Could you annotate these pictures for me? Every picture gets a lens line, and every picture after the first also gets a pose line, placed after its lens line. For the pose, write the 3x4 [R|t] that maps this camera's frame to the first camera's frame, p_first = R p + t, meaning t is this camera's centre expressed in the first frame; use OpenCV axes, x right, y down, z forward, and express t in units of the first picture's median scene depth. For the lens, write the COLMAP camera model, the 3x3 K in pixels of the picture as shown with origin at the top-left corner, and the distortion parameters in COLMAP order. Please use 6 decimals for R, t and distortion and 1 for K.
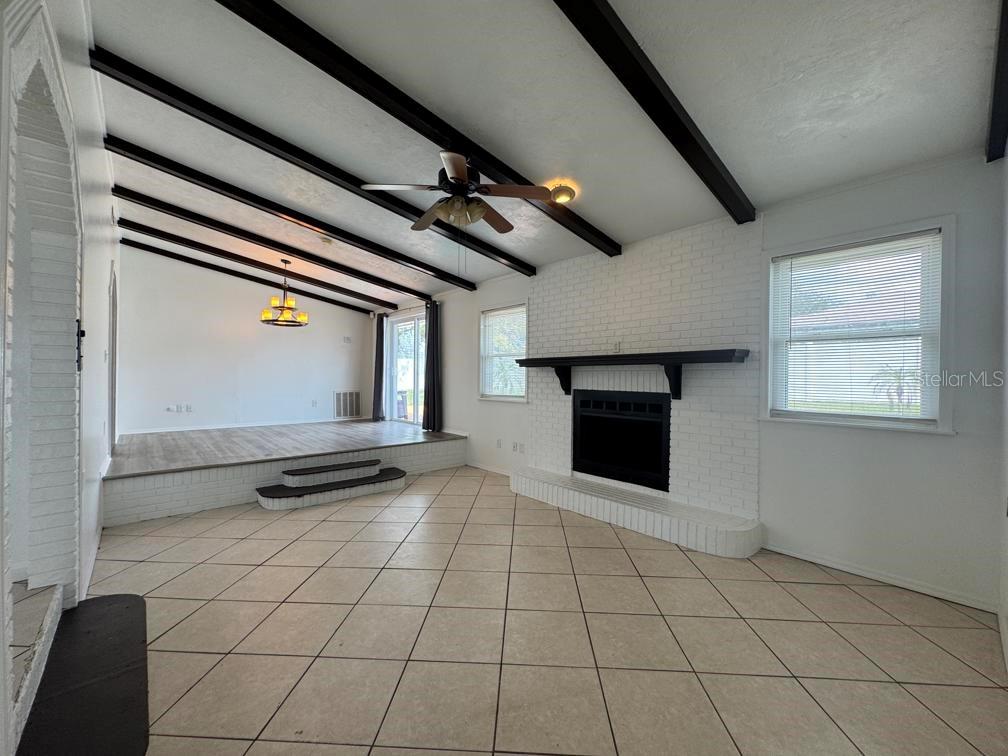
lens RADIAL K [[403.2, 0, 507.4], [0, 403.2, 377.5], [0, 0, 1]] dist [-0.006036, 0.000929]
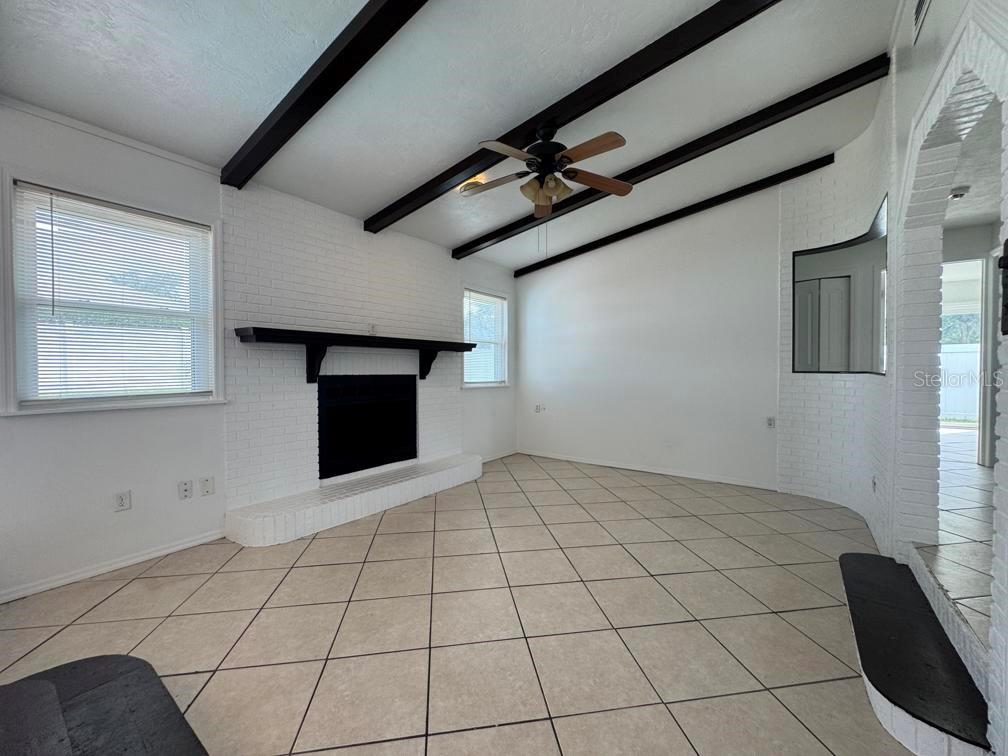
lens RADIAL K [[403.2, 0, 504.0], [0, 403.2, 376.6], [0, 0, 1]] dist [-0.006036, 0.000929]
pose [[-0.199694, -0.027809, 0.979464, -0.649577], [-0.002617, 0.999609, 0.027847, 0.009104], [-0.979855, 0.002998, -0.199688, 0.786179]]
